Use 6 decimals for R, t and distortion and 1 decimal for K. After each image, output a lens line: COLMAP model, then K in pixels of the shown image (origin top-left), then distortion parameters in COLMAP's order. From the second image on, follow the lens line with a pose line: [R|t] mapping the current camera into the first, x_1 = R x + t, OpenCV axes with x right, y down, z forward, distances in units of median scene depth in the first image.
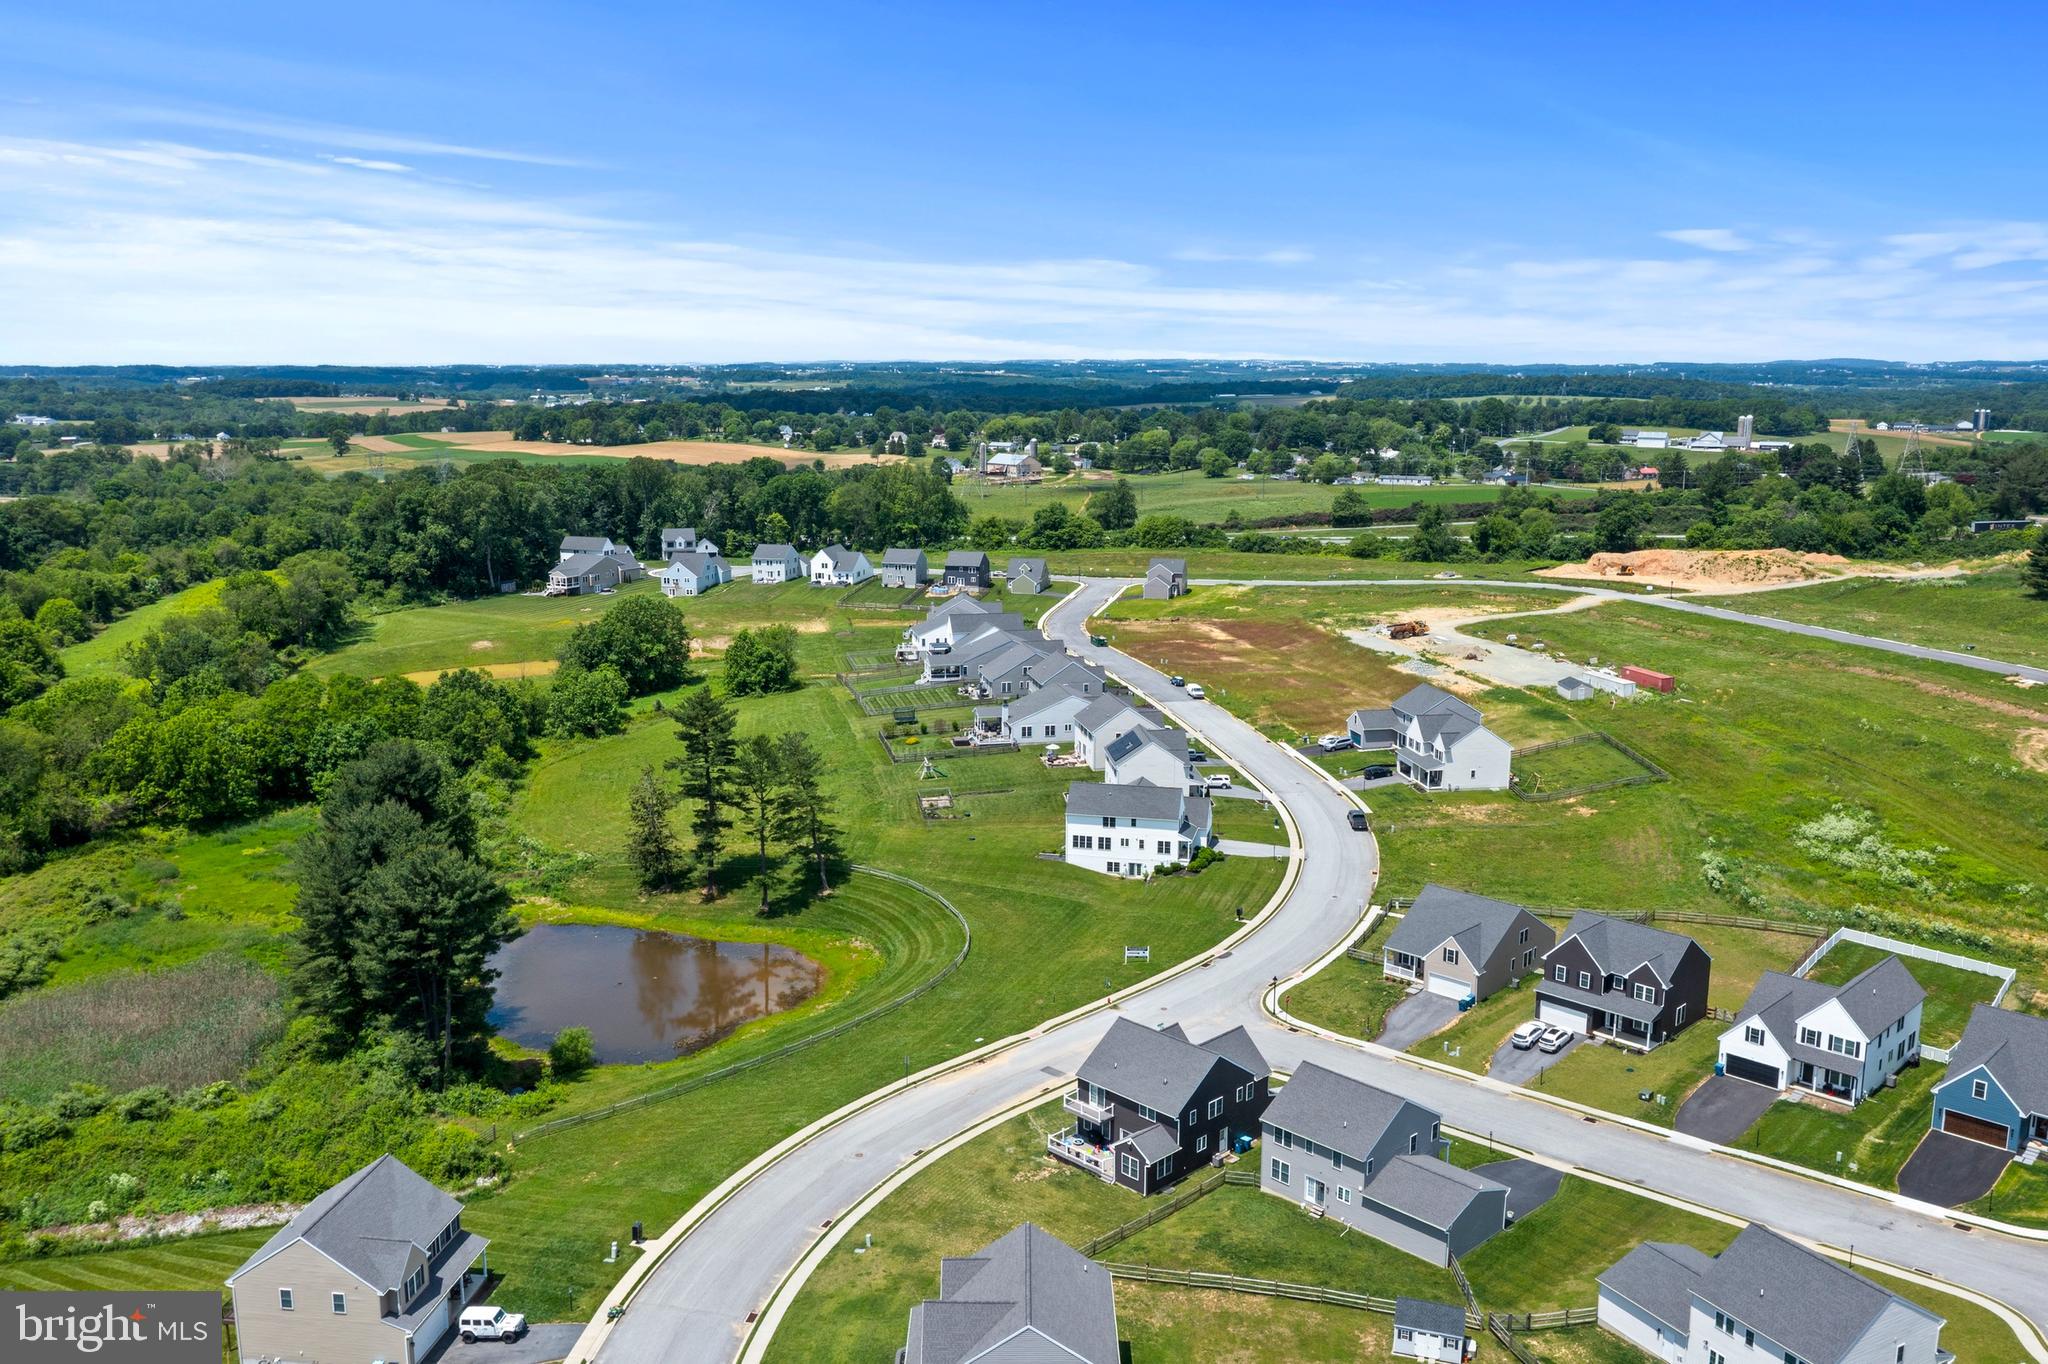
lens RADIAL K [[1665.9, 0, 1067.3], [0, 1665.9, 687.1], [0, 0, 1]] dist [-0.010302, 0.004725]
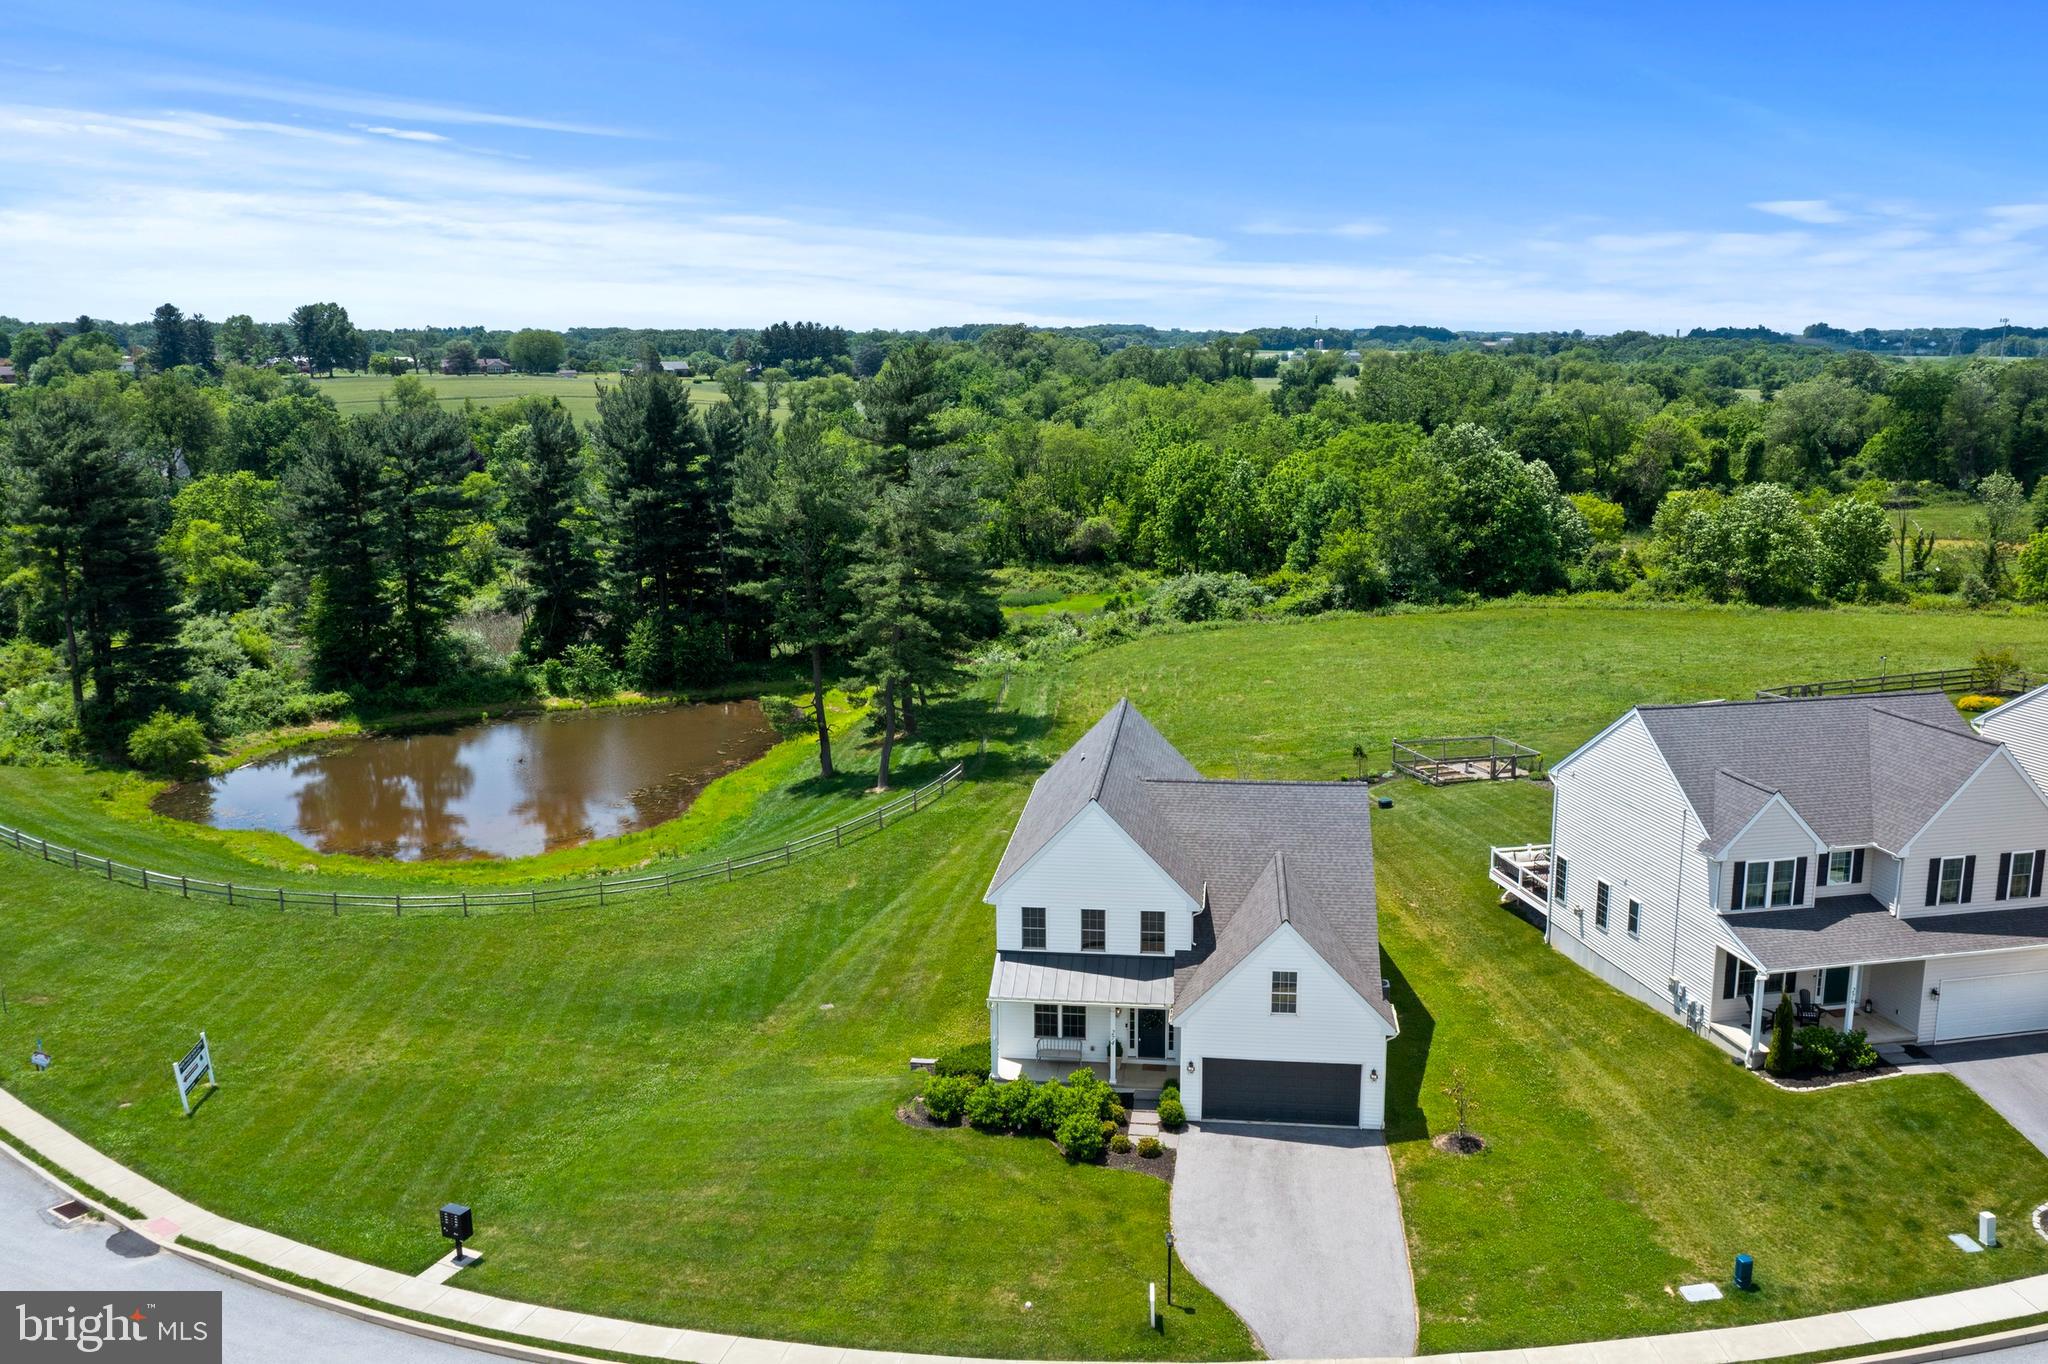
lens RADIAL K [[1646.8, 0, 1030.5], [0, 1646.8, 679.5], [0, 0, 1]] dist [-0.010955, 0.001829]
pose [[0.075134, 0.192397, -0.978437, 0.266907], [-0.185099, 0.966849, 0.175905, 0.003283], [0.979844, 0.167891, 0.108255, 0.860780]]
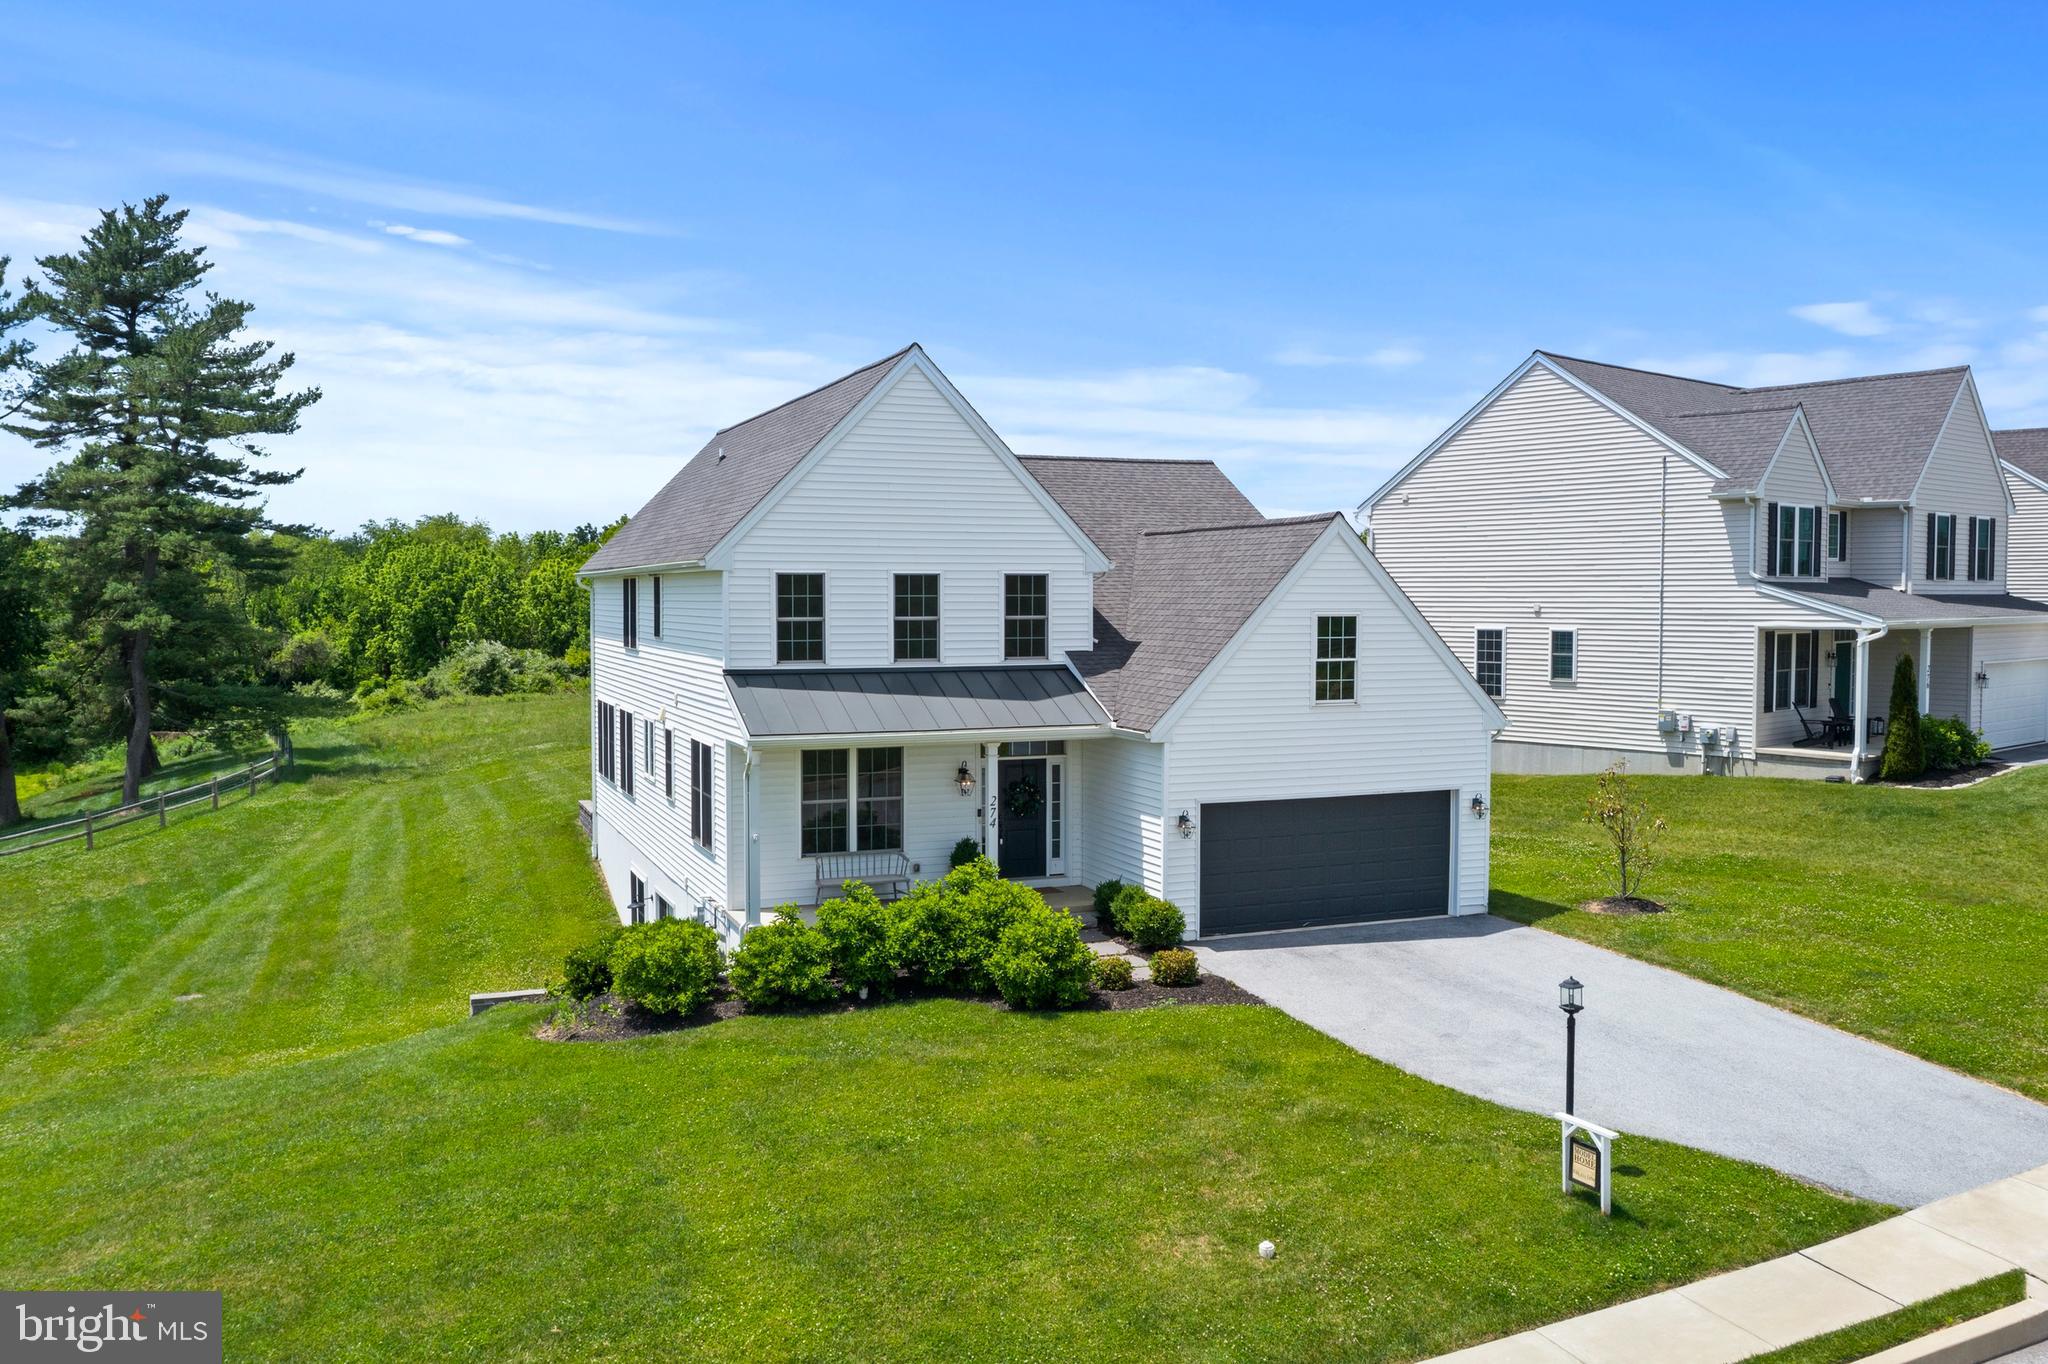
lens RADIAL K [[1633.9, 0, 1024.0], [0, 1633.9, 682.0], [0, 0, 1]] dist [-0.010111, -0.004446]
pose [[0.555181, 0.031764, -0.831123, 0.155659], [-0.155603, 0.985594, -0.066274, 0.081992], [0.817044, 0.166119, 0.552126, 0.844763]]
